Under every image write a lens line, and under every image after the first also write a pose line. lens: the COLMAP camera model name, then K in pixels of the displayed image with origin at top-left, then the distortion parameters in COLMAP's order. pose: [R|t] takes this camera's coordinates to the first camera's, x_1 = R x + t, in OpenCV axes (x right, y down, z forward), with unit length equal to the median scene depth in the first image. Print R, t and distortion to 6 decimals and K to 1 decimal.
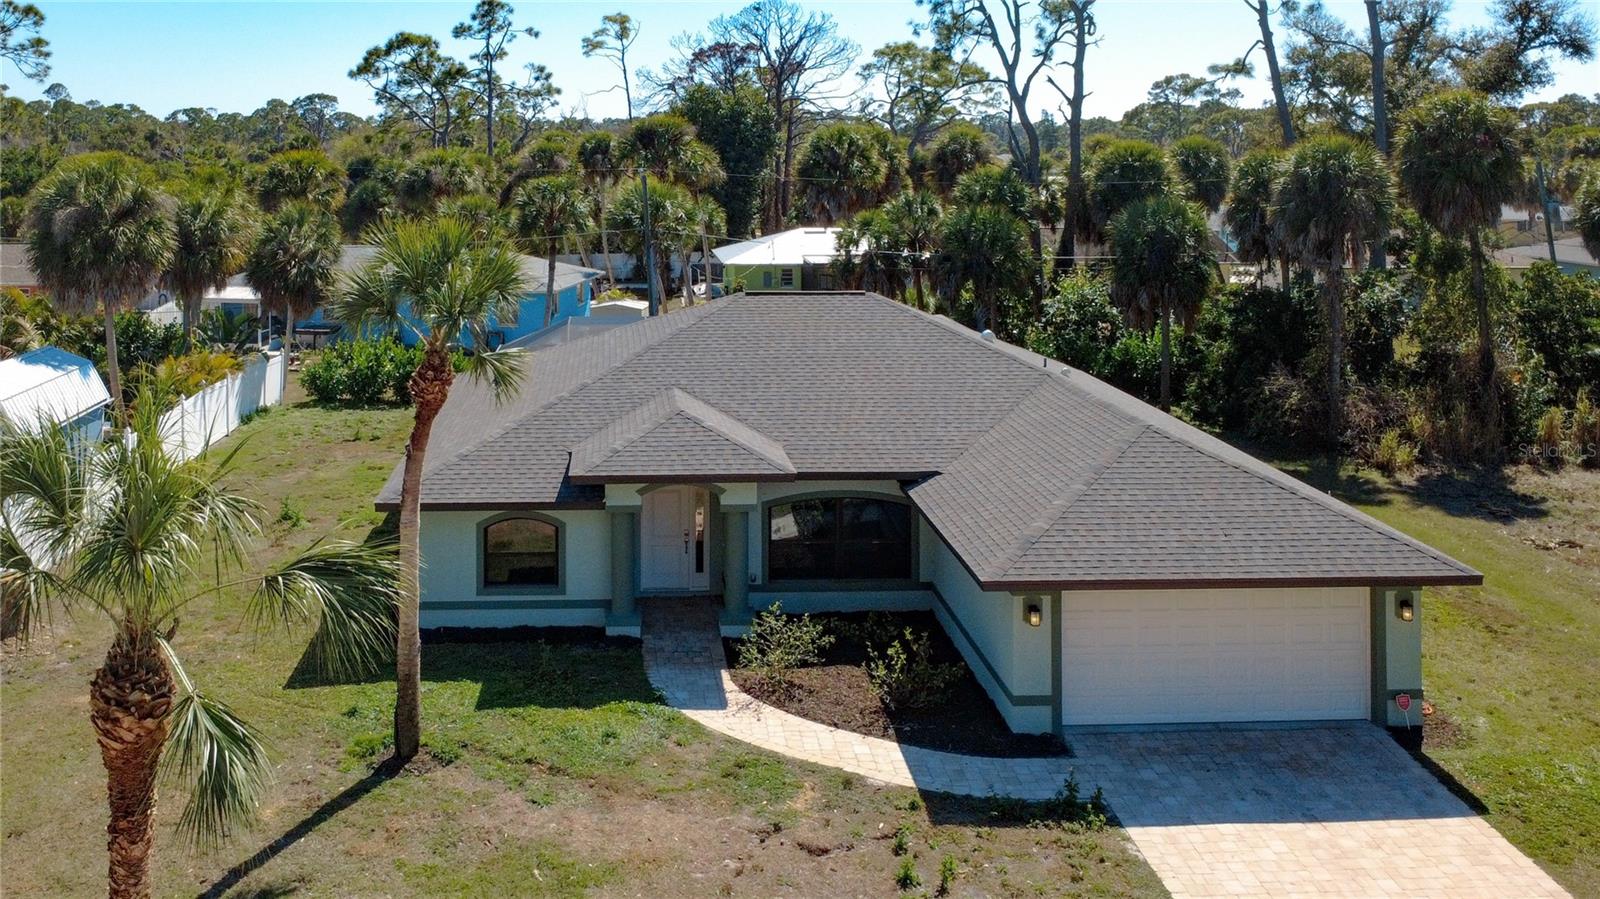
lens RADIAL K [[1160.3, 0, 800.0], [0, 1160.3, 449.5], [0, 0, 1]] dist [-0.001454, 0.004725]
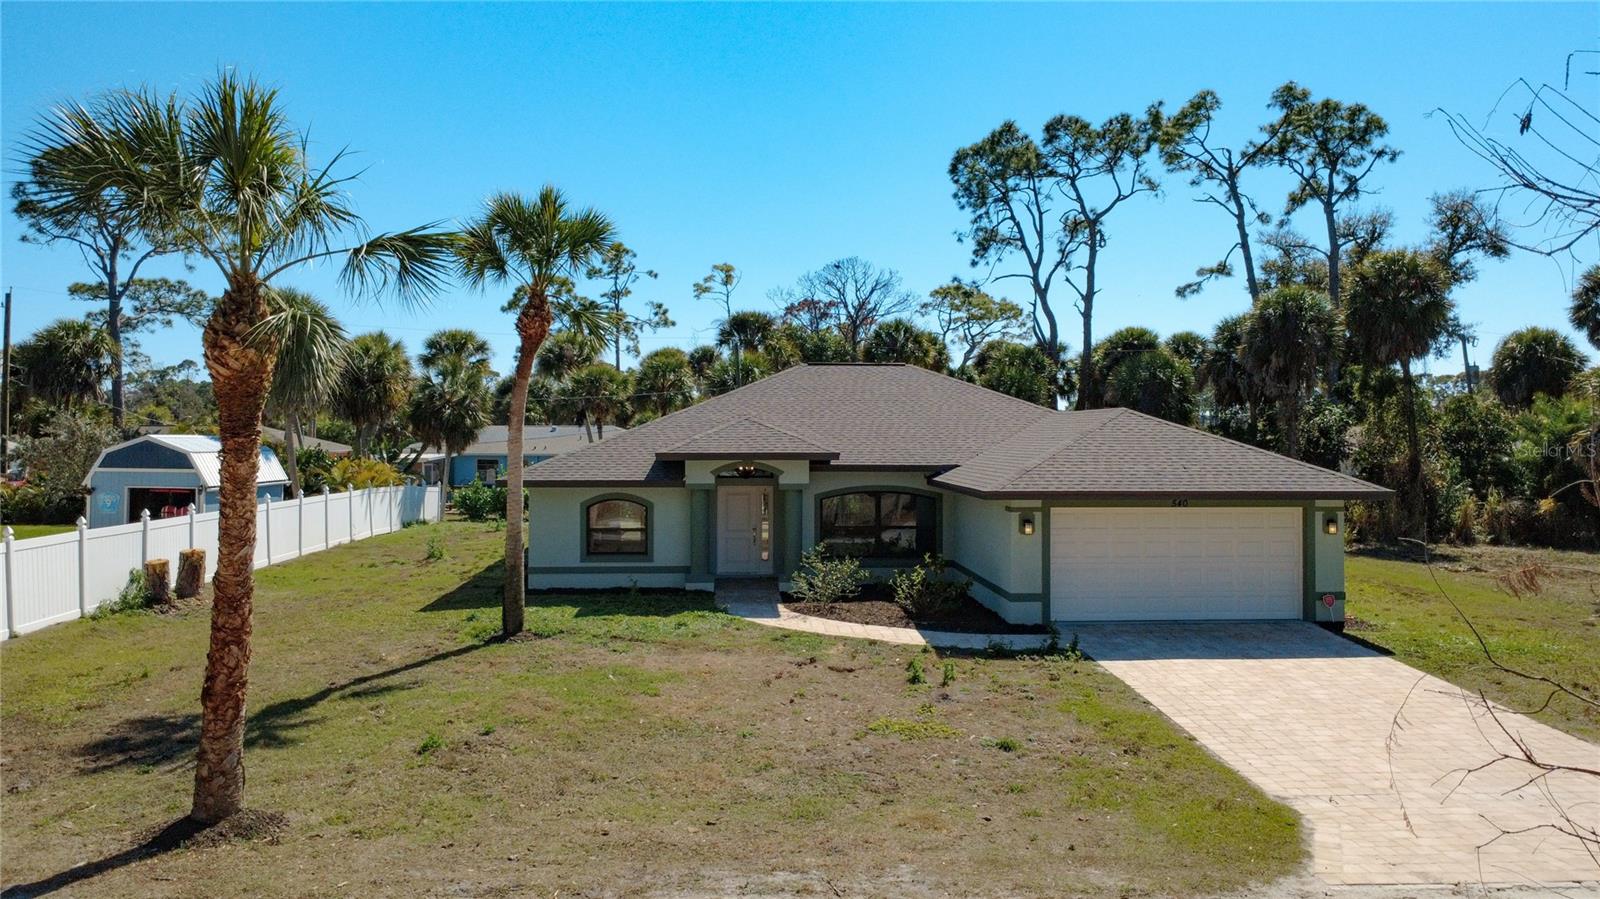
lens RADIAL K [[961.1, 0, 830.1], [0, 961.1, 264.3], [0, 0, 1]] dist [0.024568, 0.000441]
pose [[0.999889, 0.003724, 0.014426, -0.050636], [-0.004134, 0.999584, 0.028551, -0.354755], [-0.014314, -0.028607, 0.999488, -0.018086]]
